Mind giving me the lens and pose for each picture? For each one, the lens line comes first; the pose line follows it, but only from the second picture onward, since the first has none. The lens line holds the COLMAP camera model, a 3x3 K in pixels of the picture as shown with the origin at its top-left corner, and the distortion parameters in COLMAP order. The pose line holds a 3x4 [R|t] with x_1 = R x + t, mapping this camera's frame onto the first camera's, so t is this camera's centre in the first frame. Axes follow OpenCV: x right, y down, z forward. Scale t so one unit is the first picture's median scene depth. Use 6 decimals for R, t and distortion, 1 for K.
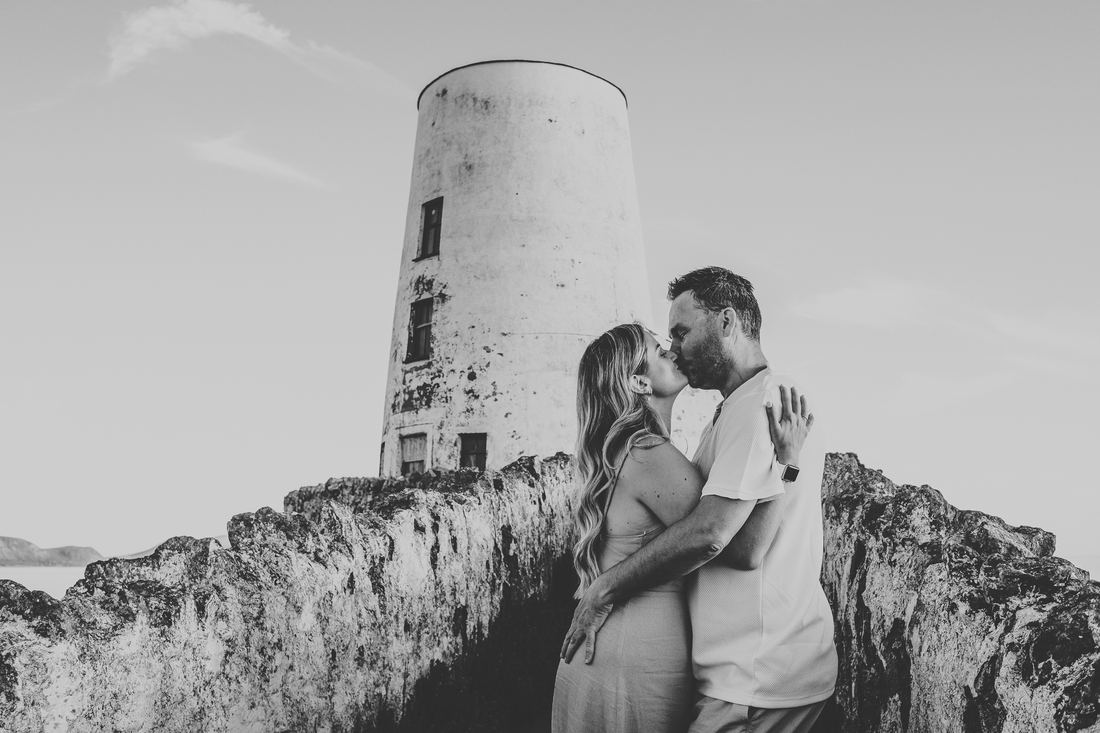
lens RADIAL K [[1077.1, 0, 550.0], [0, 1077.1, 366.5], [0, 0, 1]] dist [-0.123649, 0.014551]
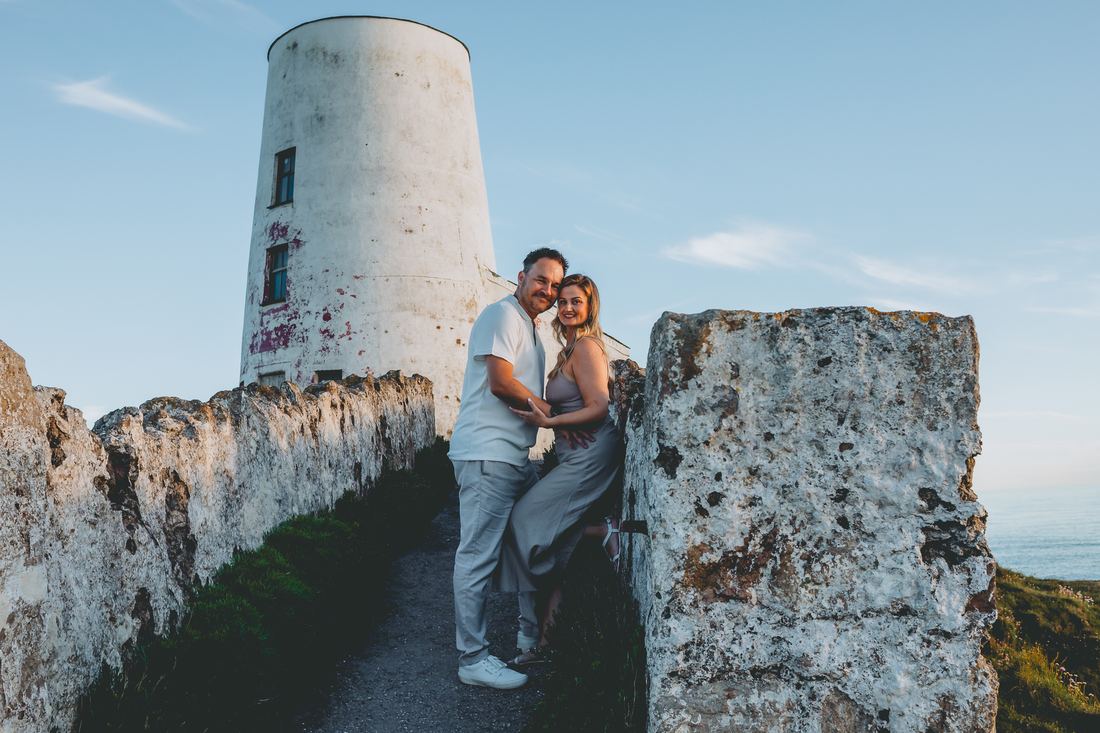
lens RADIAL K [[1119.6, 0, 509.4], [0, 1119.6, 351.6], [0, 0, 1]] dist [-0.121373, 0.043527]
pose [[0.994618, -0.015861, 0.102392, -0.006253], [0.011980, 0.999190, 0.038406, 0.002873], [-0.102918, -0.036973, 0.994002, -0.114954]]
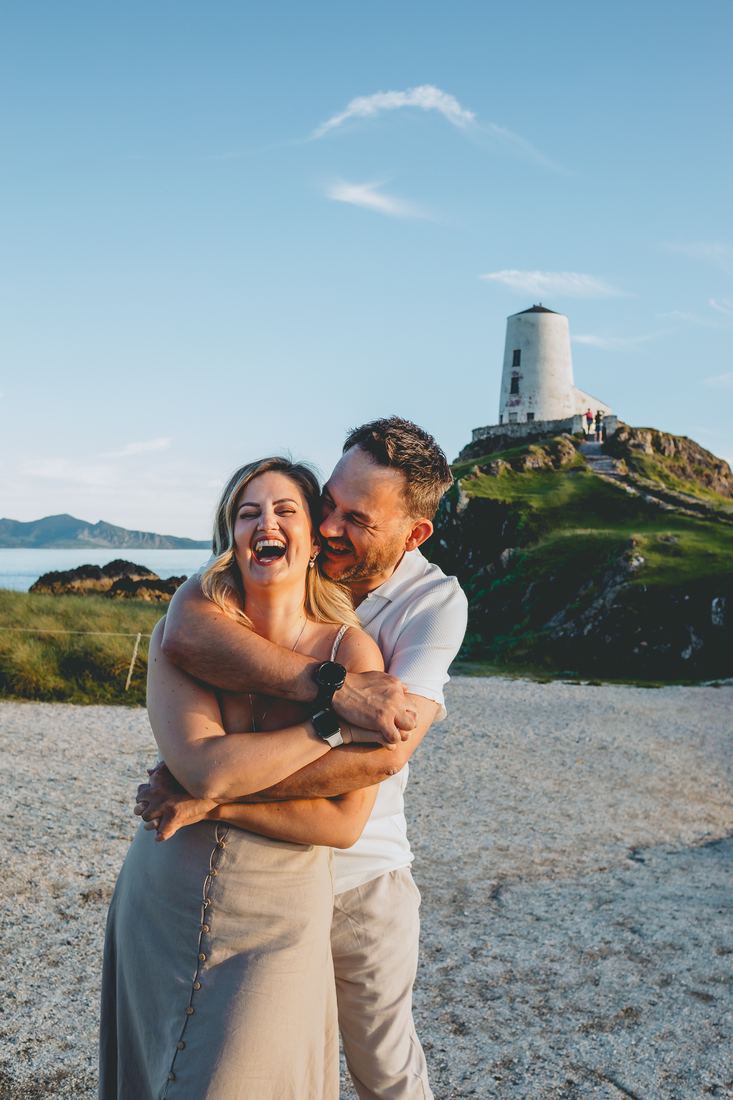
lens RADIAL K [[1085.1, 0, 366.5], [0, 1085.1, 550.0], [0, 0, 1]] dist [-0.125907, 0.043196]
pose [[0.999762, 0.015254, -0.015591, -0.597562], [-0.012101, 0.982590, 0.185394, -0.169975], [0.018147, -0.185161, 0.982541, -2.994209]]
